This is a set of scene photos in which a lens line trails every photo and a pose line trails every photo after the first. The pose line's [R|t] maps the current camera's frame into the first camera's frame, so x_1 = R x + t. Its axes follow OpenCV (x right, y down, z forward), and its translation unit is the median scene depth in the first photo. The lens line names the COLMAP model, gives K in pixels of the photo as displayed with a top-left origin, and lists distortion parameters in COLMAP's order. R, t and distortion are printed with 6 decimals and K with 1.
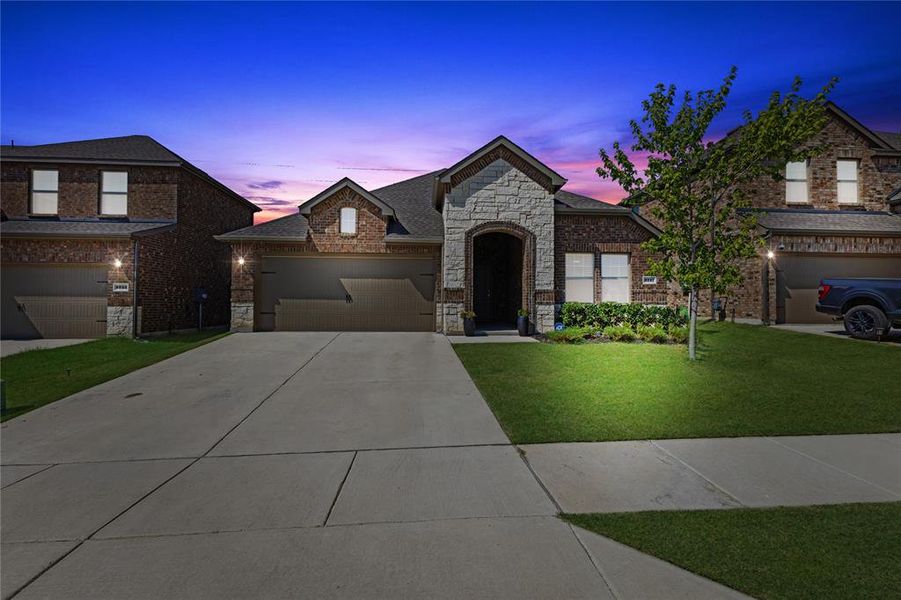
lens RADIAL K [[392.0, 0, 450.0], [0, 392.0, 307.8], [0, 0, 1]] dist [0.002050, 0.000259]
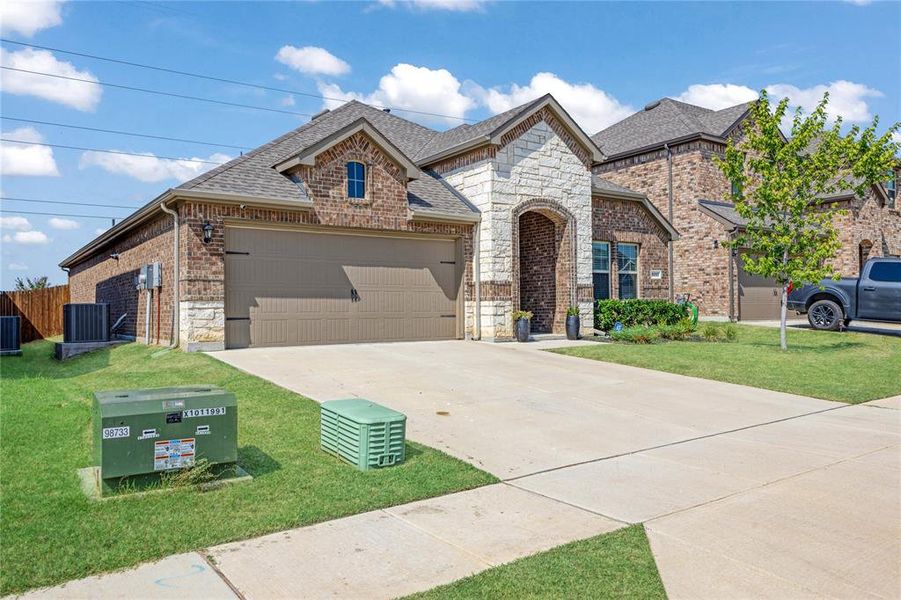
lens RADIAL K [[649.1, 0, 450.2], [0, 649.1, 315.3], [0, 0, 1]] dist [0.008738, 0.001899]
pose [[0.863123, -0.016248, 0.504732, -0.711965], [0.015872, 0.999861, 0.005044, 0.008626], [-0.504744, 0.003658, 0.863261, -0.055483]]
